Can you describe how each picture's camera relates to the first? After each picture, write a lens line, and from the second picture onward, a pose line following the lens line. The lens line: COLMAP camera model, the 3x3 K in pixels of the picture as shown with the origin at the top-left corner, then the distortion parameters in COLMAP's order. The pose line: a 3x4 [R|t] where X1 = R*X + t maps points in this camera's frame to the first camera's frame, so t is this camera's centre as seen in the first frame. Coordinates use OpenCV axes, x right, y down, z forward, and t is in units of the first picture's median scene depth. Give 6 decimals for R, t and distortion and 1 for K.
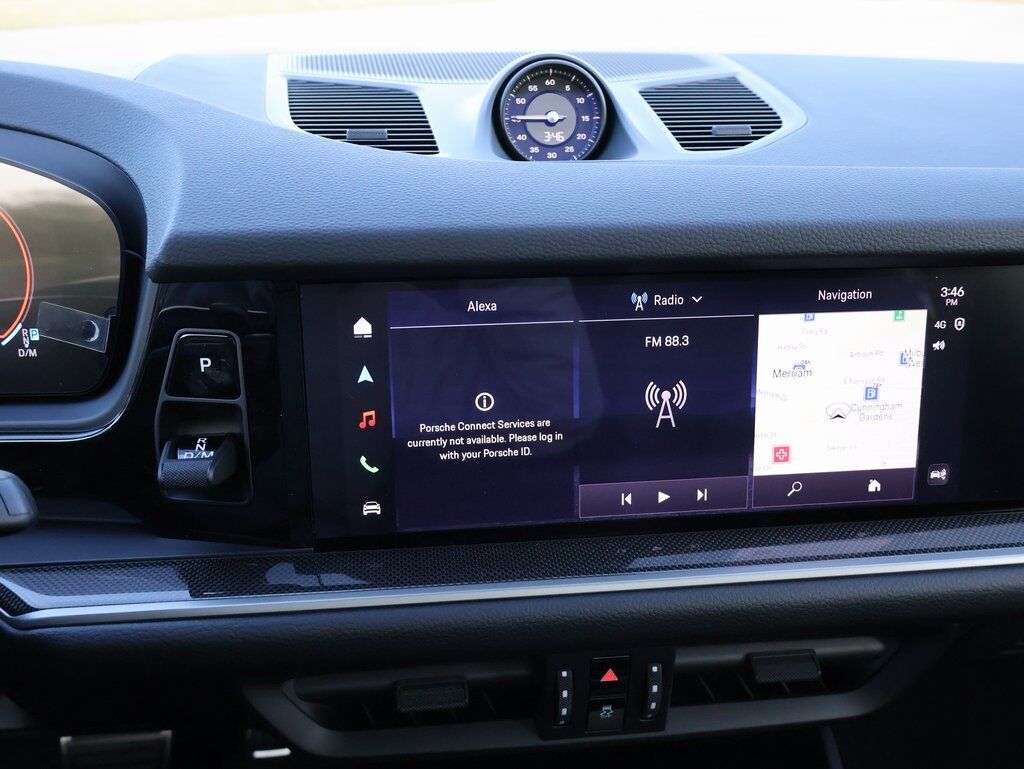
lens RADIAL K [[918.8, 0, 512.0], [0, 918.8, 384.5], [0, 0, 1]] dist [-0.002119, -0.002324]
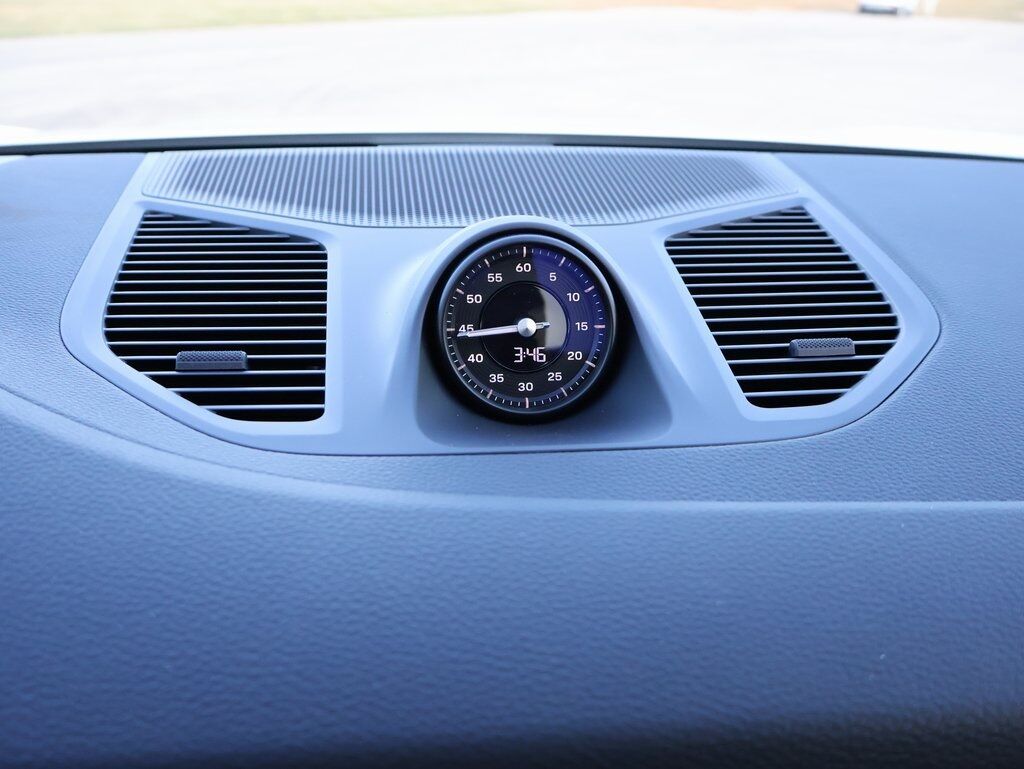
lens RADIAL K [[918.8, 0, 512.0], [0, 918.8, 384.5], [0, 0, 1]] dist [-0.002119, -0.002324]
pose [[0.999944, 0.006851, 0.008082, 0.035840], [-0.006733, 0.999872, -0.014487, -0.294705], [-0.008181, 0.014432, 0.999862, 0.482861]]
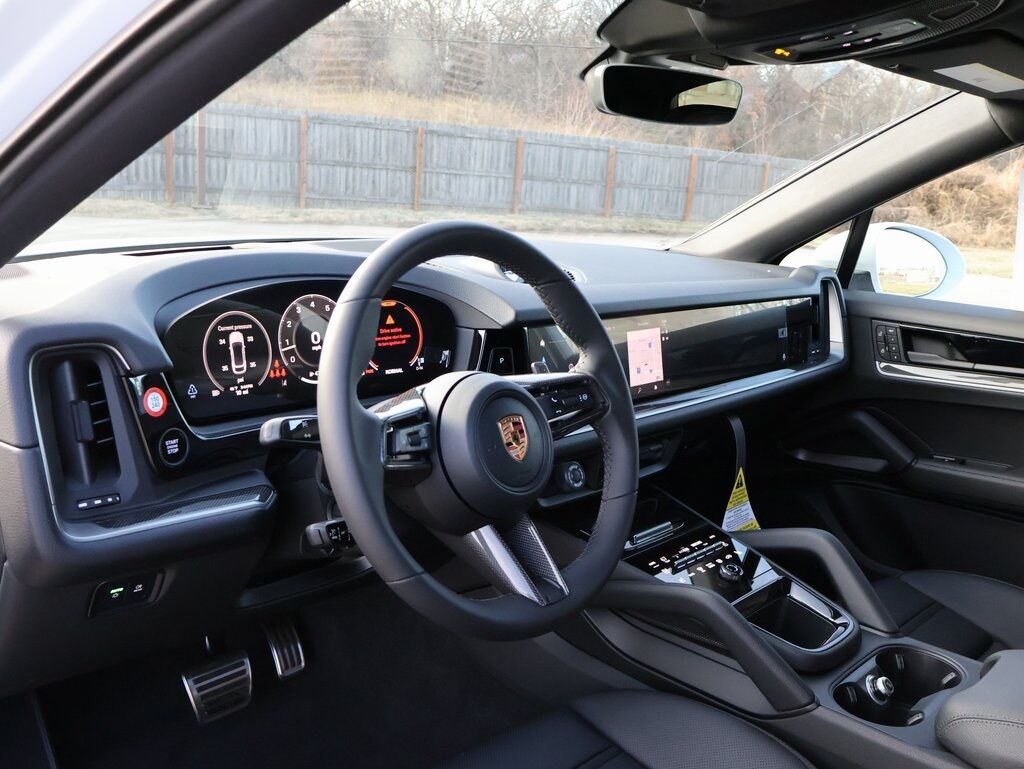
lens RADIAL K [[918.8, 0, 512.0], [0, 918.8, 384.5], [0, 0, 1]] dist [-0.002119, -0.002324]
pose [[0.768949, -0.103897, 0.630811, -1.839306], [0.203271, 0.975236, -0.087158, 0.266058], [-0.606134, 0.195246, 0.771026, -1.015705]]
